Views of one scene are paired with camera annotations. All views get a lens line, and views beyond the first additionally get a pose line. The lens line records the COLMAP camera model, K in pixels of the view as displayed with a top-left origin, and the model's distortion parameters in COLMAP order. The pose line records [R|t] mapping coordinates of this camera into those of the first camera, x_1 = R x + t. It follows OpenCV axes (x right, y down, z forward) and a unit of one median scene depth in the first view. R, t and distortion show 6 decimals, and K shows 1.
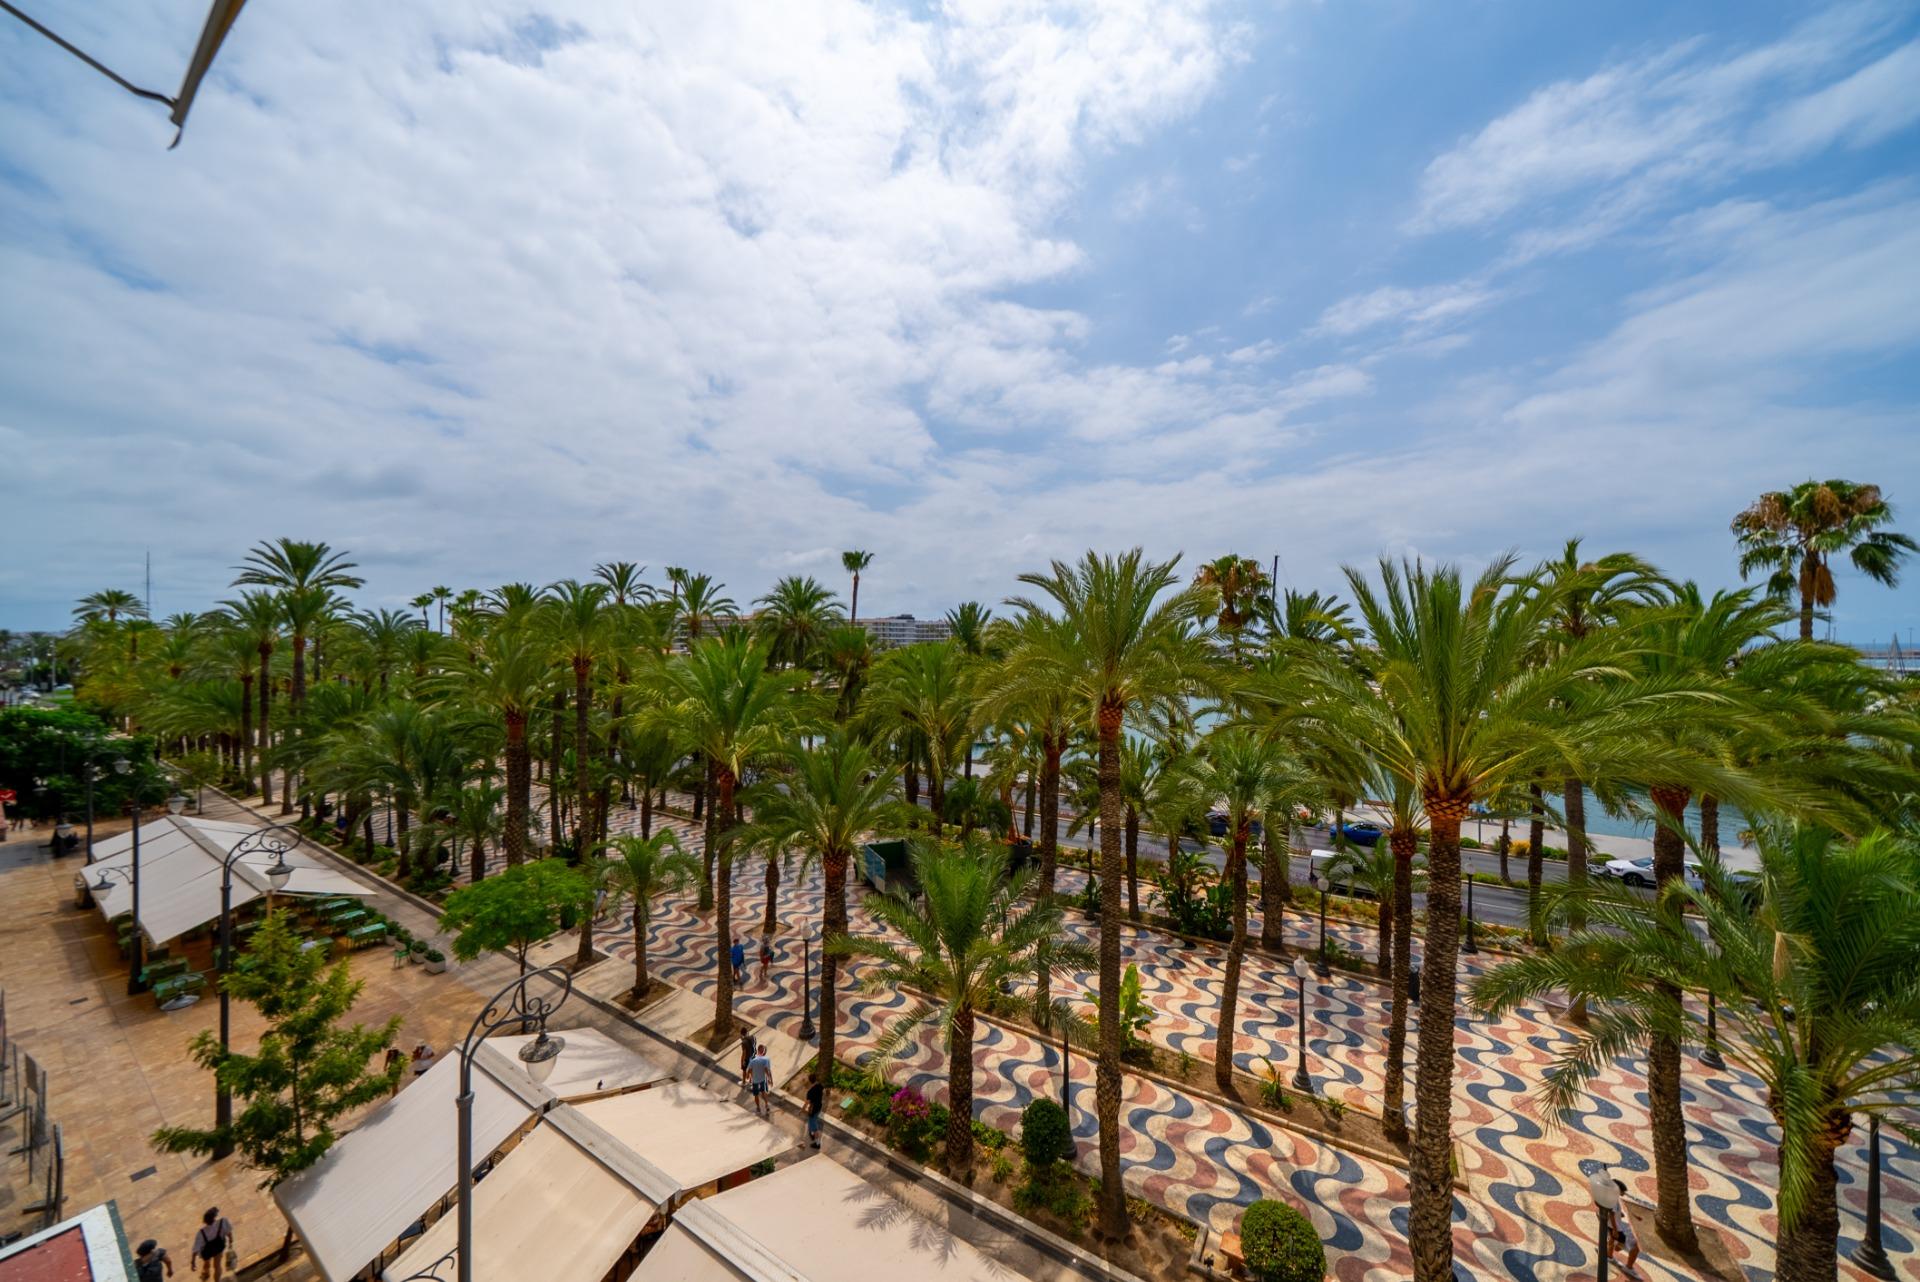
lens RADIAL K [[647.0, 0, 956.2], [0, 647.0, 634.5], [0, 0, 1]] dist [-0.005608, -0.000018]
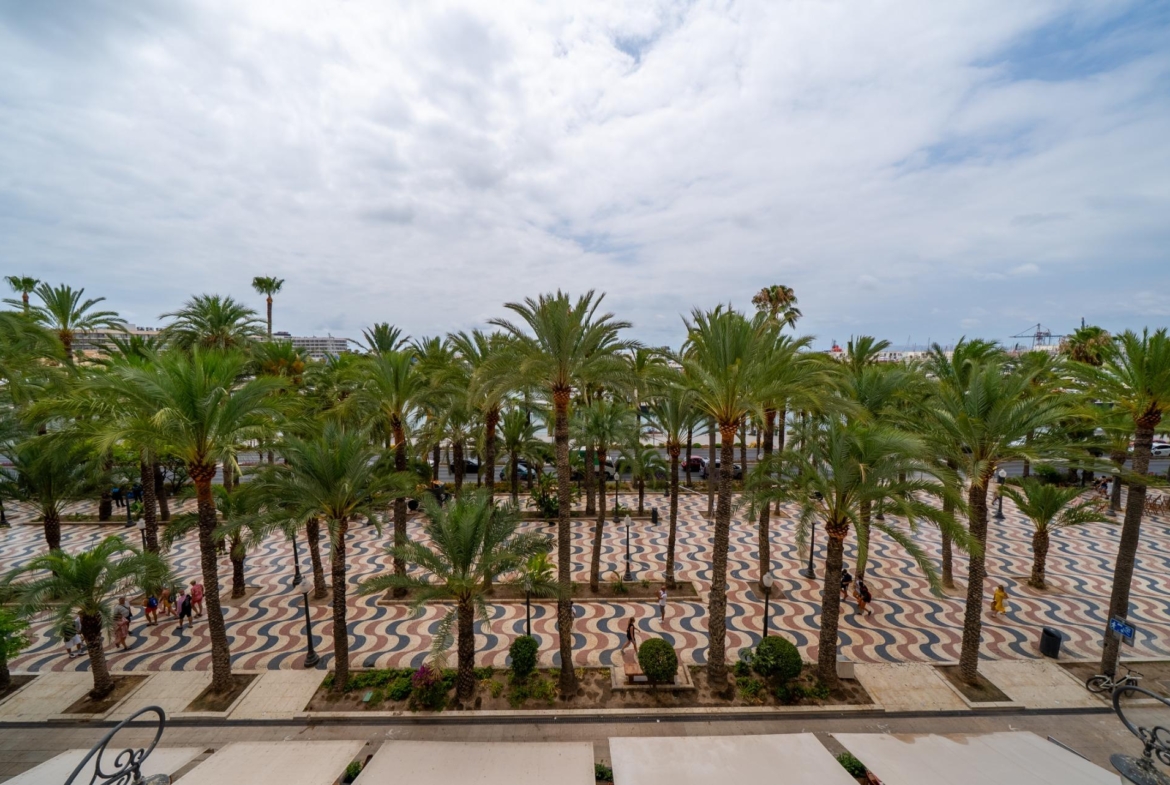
lens RADIAL K [[394.2, 0, 578.9], [0, 394.2, 394.3], [0, 0, 1]] dist [-0.005608, -0.000018]
pose [[0.838080, -0.062198, 0.541991, -0.099177], [-0.001919, 0.993137, 0.116939, 0.001796], [-0.545545, -0.099044, 0.832209, 0.068043]]
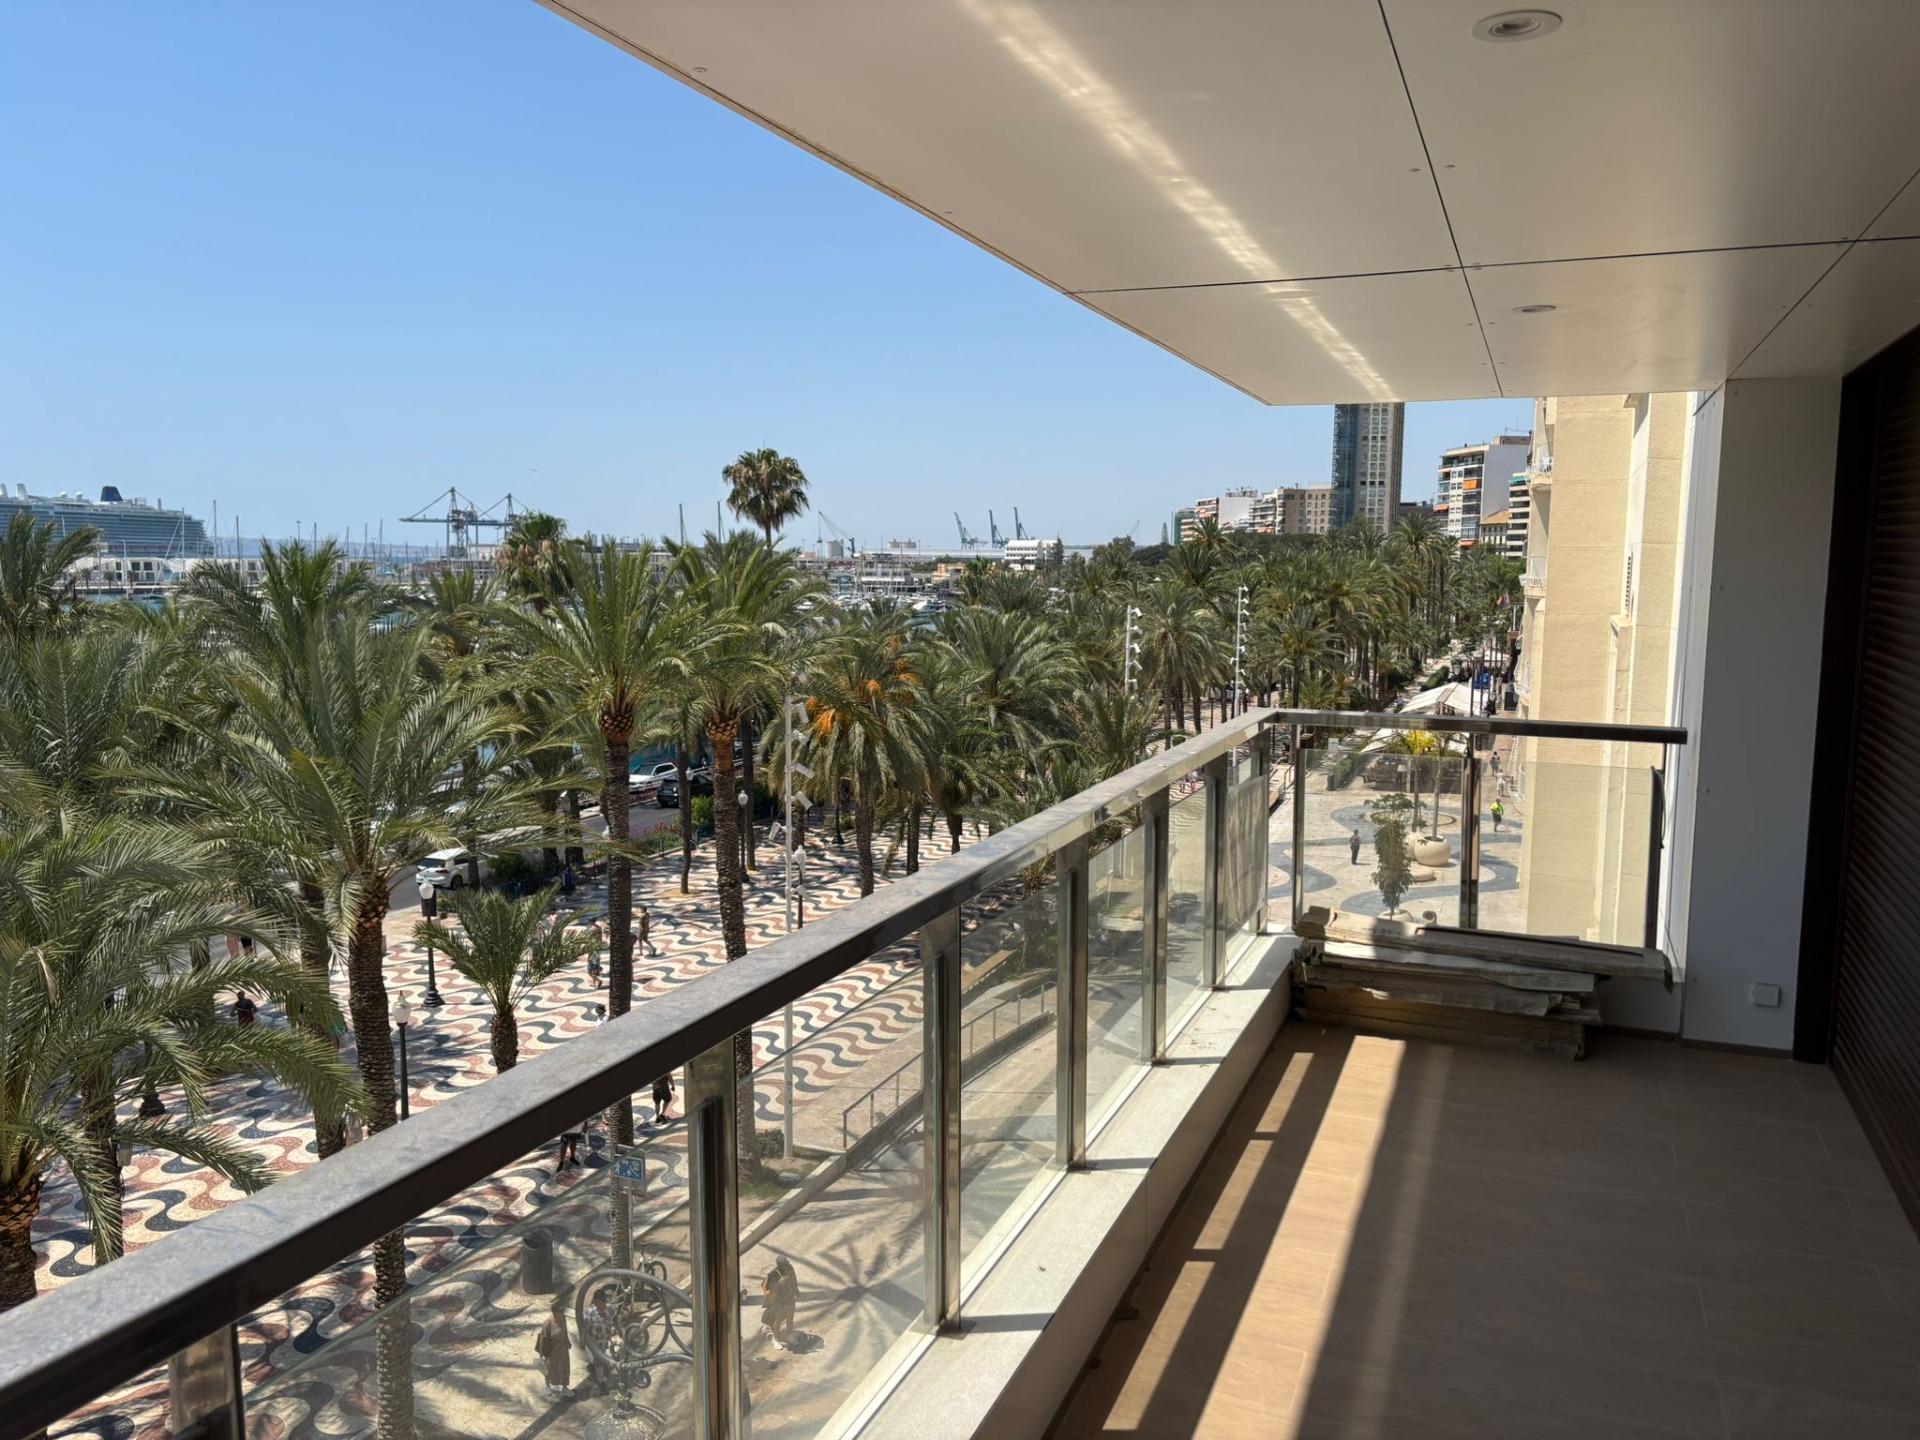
lens RADIAL K [[1446.0, 0, 950.8], [0, 1446.0, 734.1], [0, 0, 1]] dist [0.038457, -0.022231]
pose [[-0.178523, -0.117760, 0.976863, -0.126858], [-0.021982, 0.993042, 0.115693, -0.008560], [-0.983690, -0.000819, -0.179870, 0.046436]]
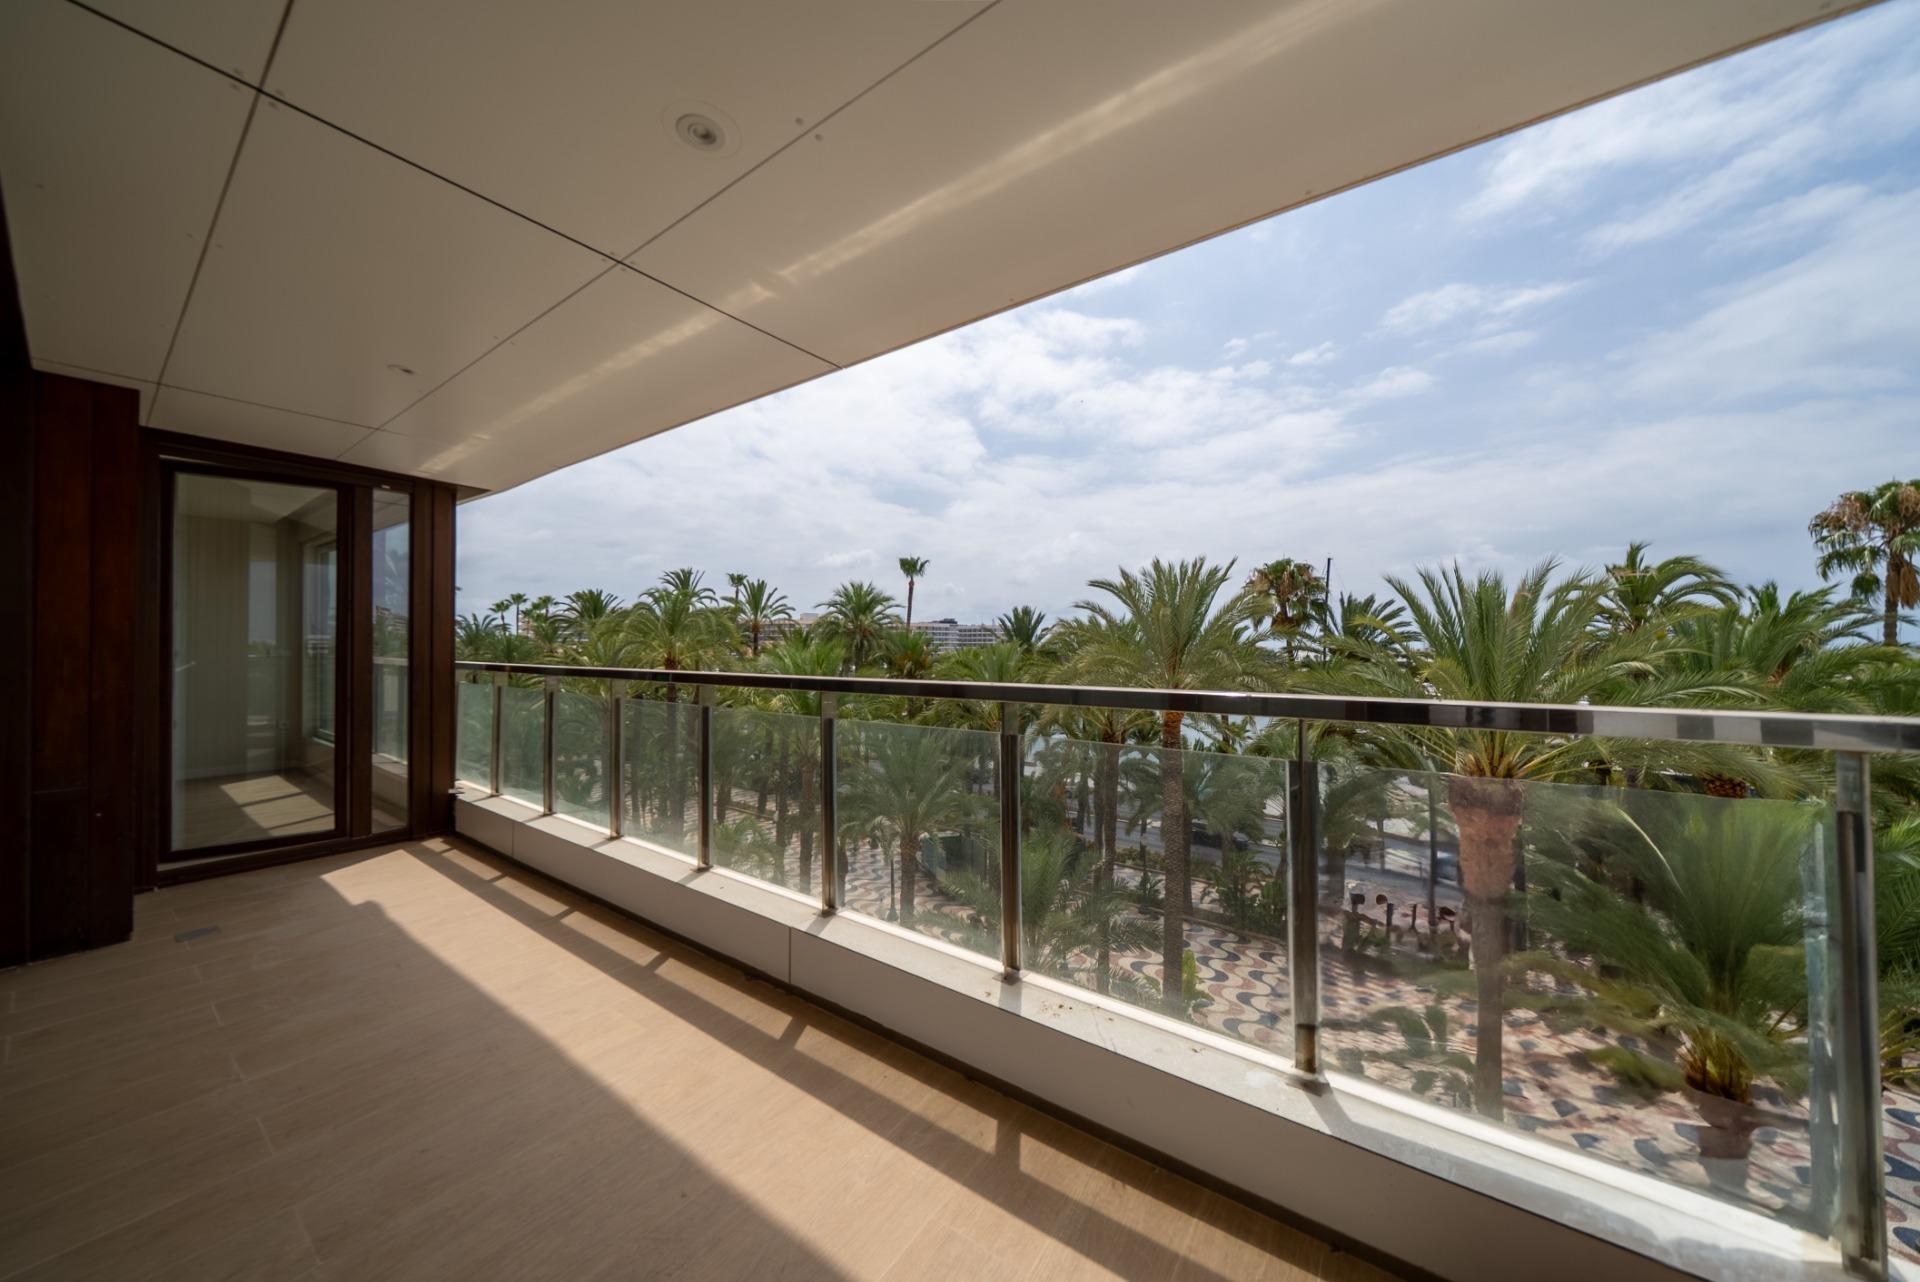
lens RADIAL K [[647.0, 0, 956.1], [0, 647.0, 647.2], [0, 0, 1]] dist [-0.005608, -0.000018]
pose [[0.997997, 0.001344, -0.063239, -0.022630], [-0.000518, 0.999914, 0.013073, 0.001911], [0.063251, -0.013014, 0.997913, -0.036640]]
